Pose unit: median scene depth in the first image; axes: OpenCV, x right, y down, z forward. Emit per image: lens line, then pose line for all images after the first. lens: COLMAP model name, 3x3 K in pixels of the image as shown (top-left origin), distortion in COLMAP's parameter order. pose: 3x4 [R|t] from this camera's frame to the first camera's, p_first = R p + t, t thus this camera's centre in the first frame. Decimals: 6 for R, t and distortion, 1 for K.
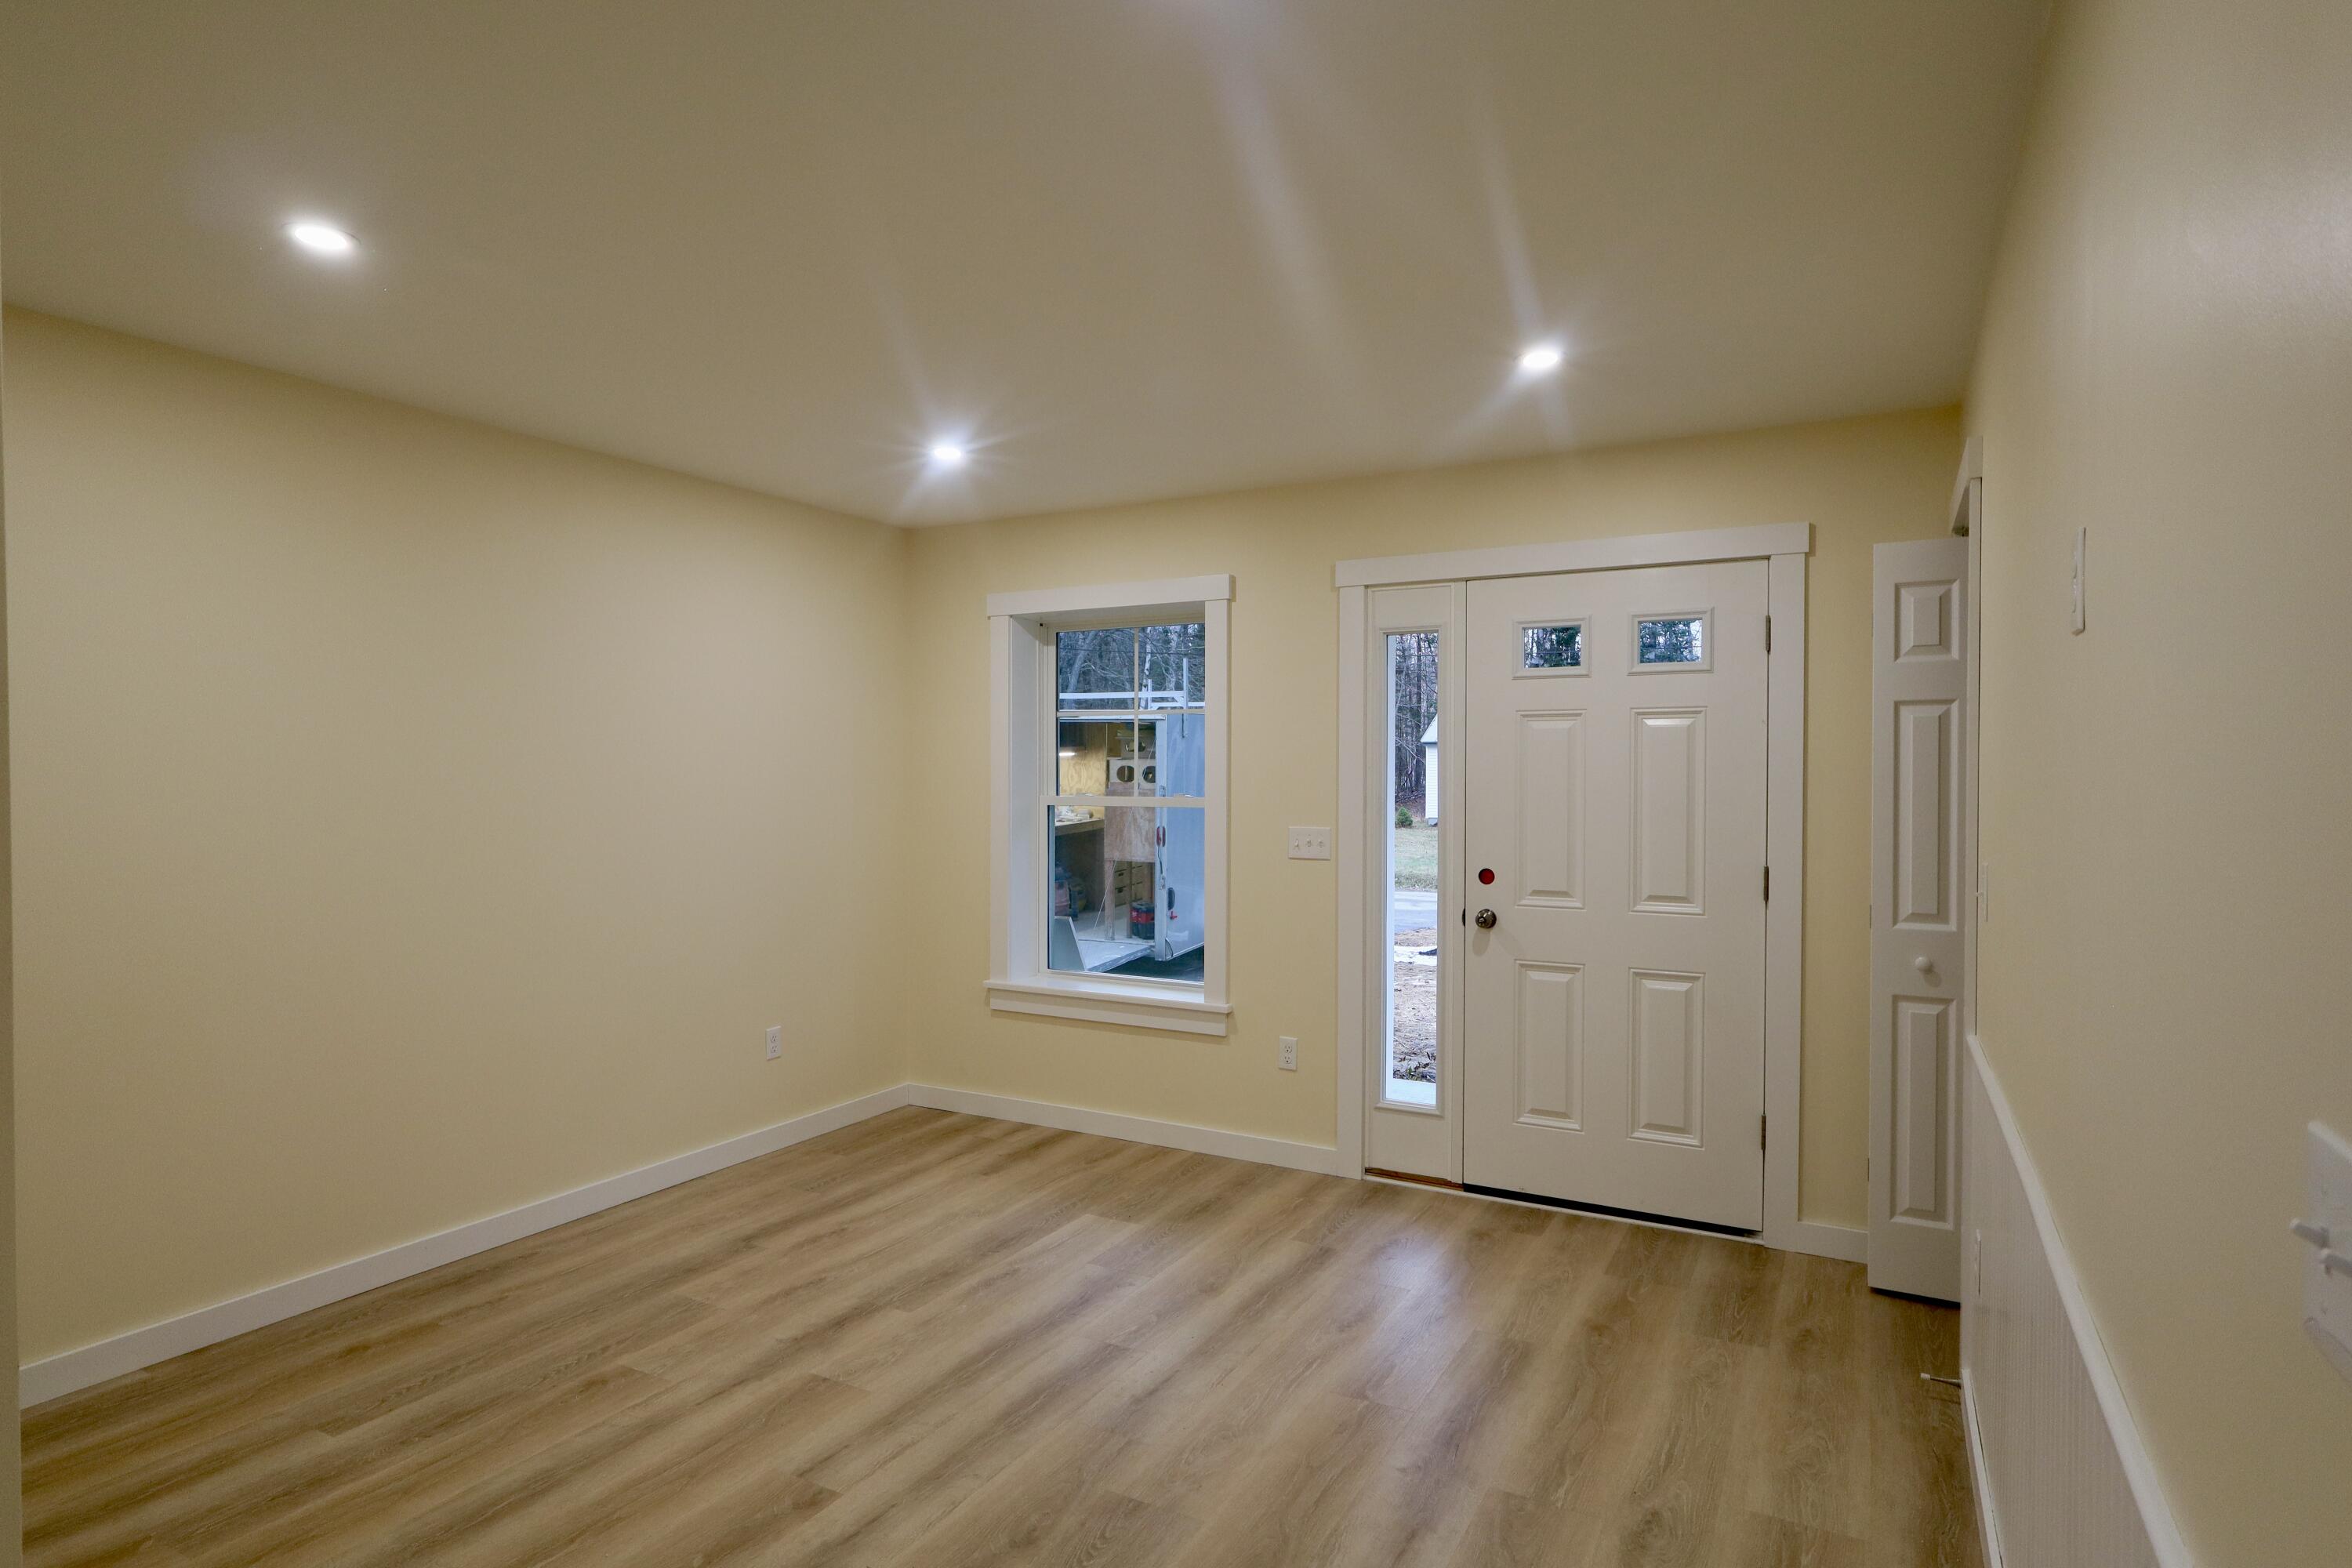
lens RADIAL K [[1259.4, 0, 1176.0], [0, 1259.4, 784.0], [0, 0, 1]] dist [0.015247, 0.000012]
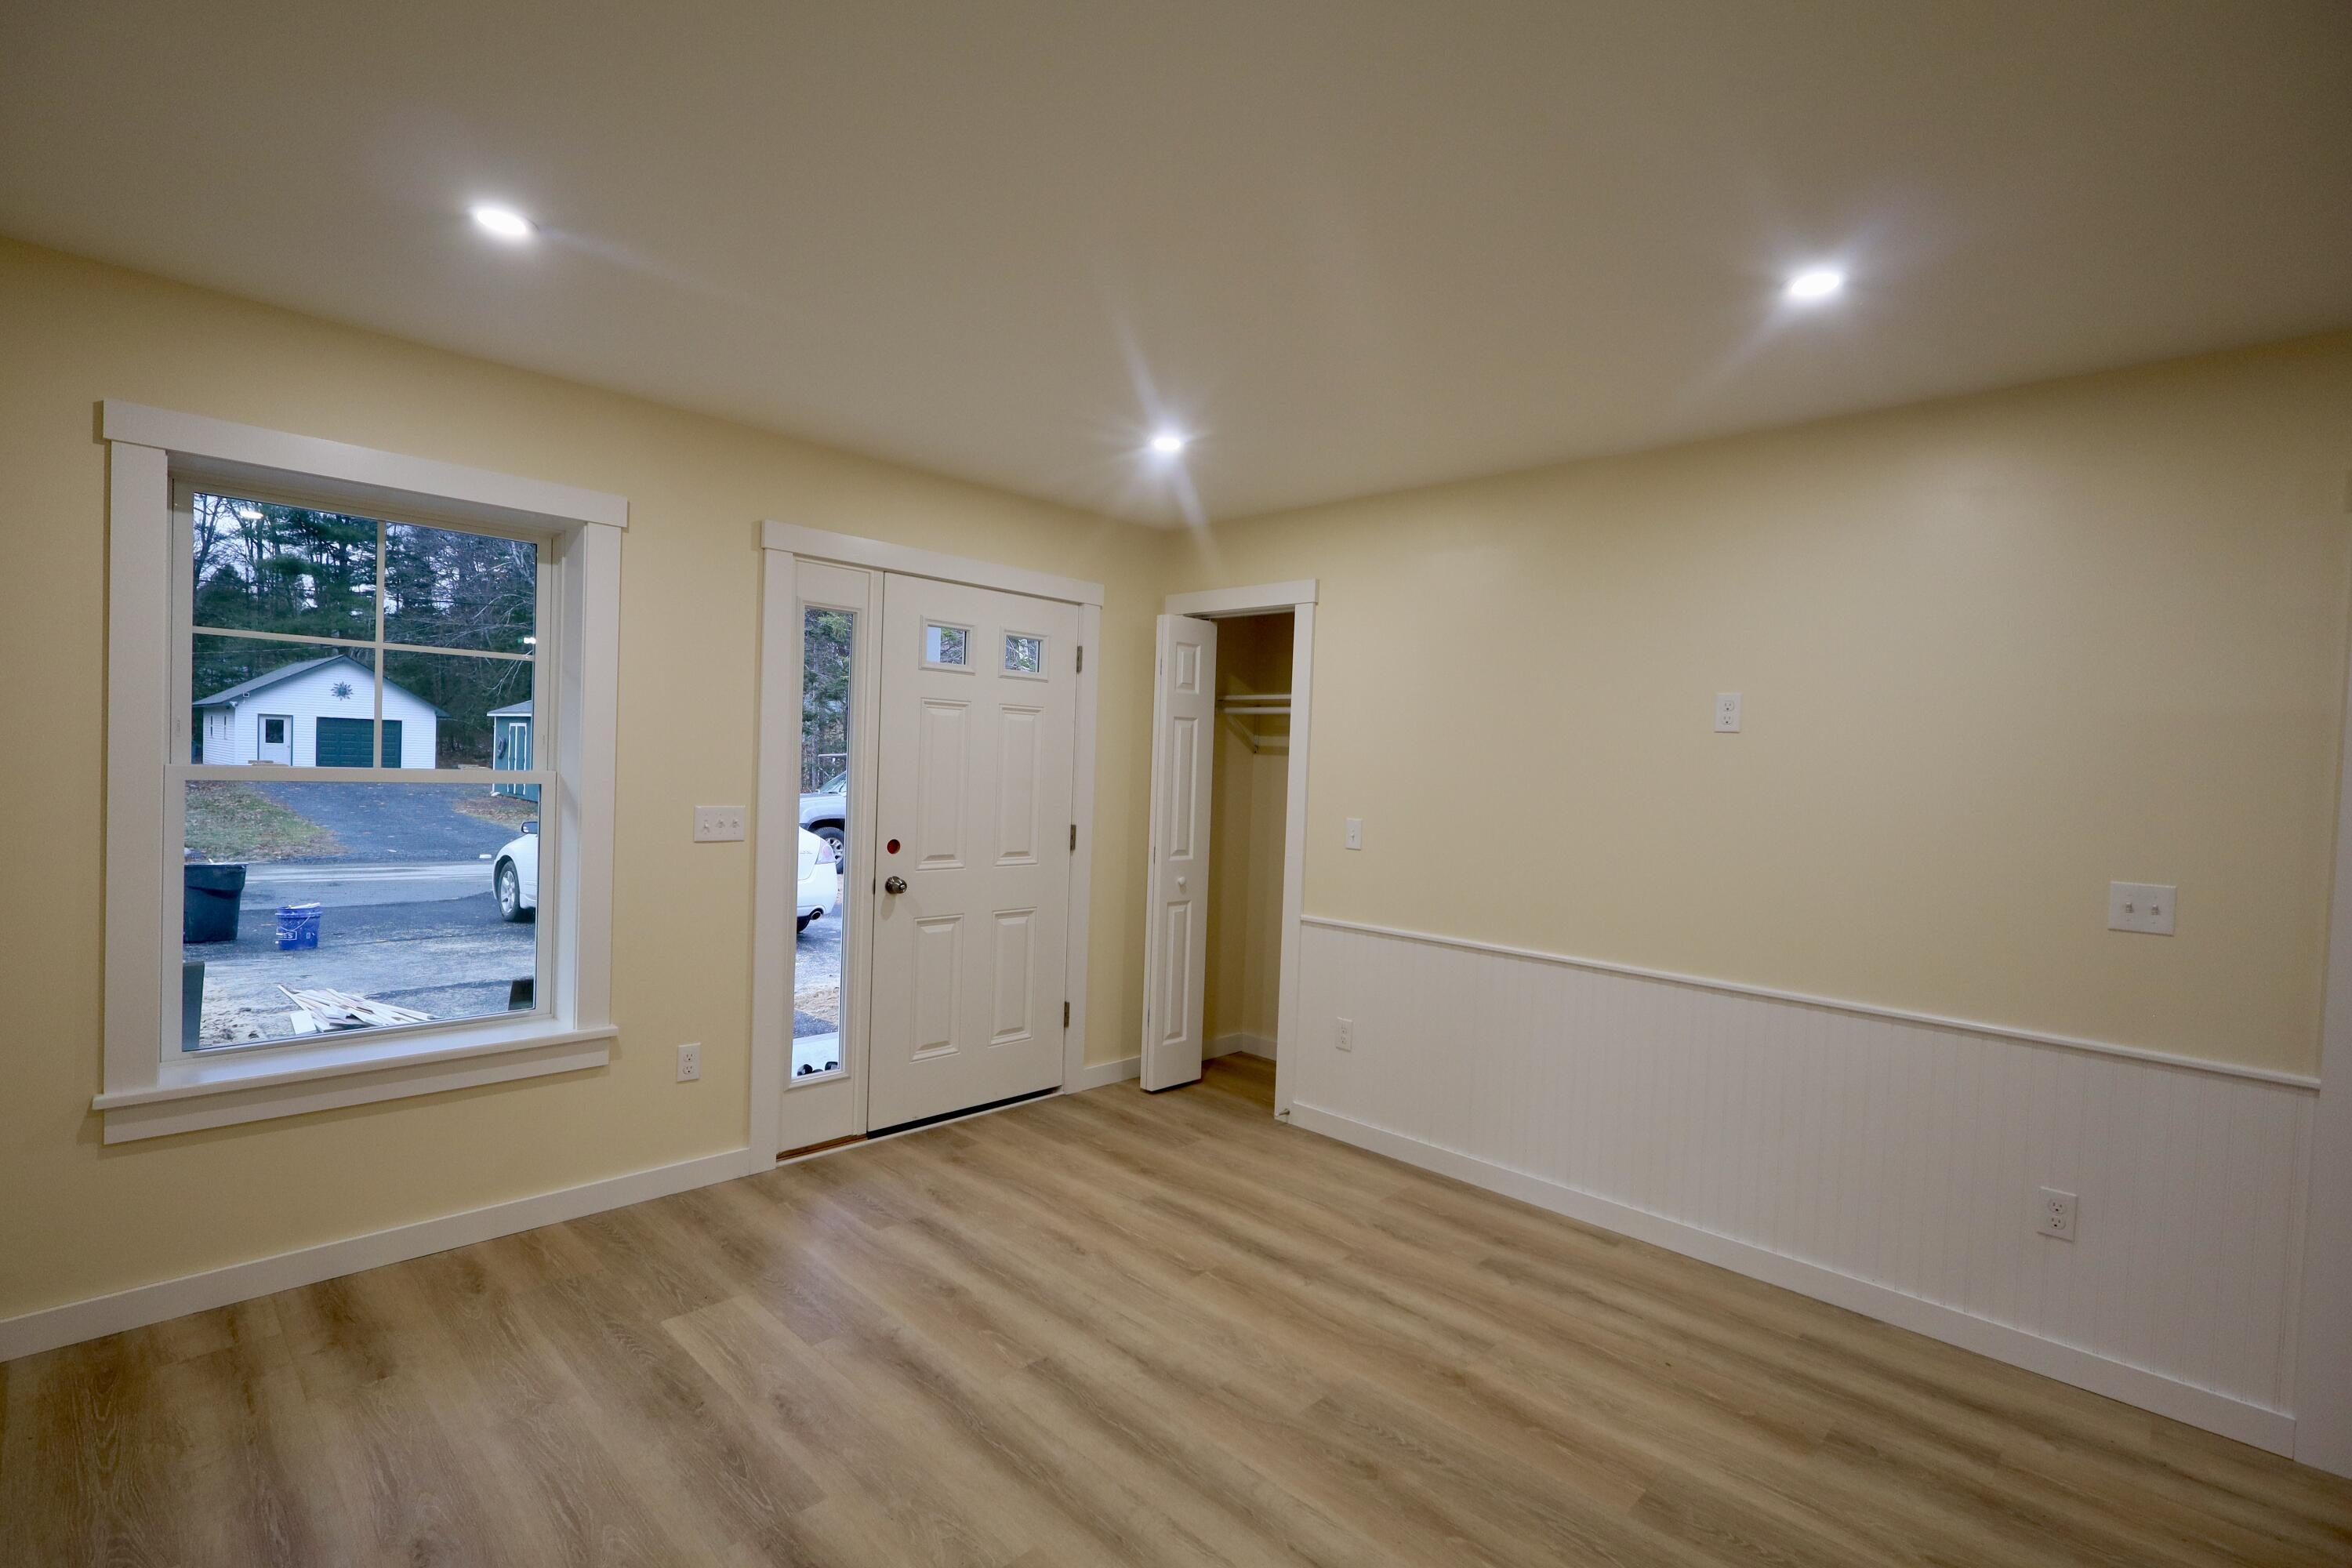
lens RADIAL K [[1083.9, 0, 1176.0], [0, 1083.9, 784.0], [0, 0, 1]] dist [0.001794, 0.000316]
pose [[0.264967, -0.013898, 0.964157, -0.624237], [-0.034227, 0.999130, 0.023808, -0.012331], [-0.963650, -0.039309, 0.264261, 0.542170]]
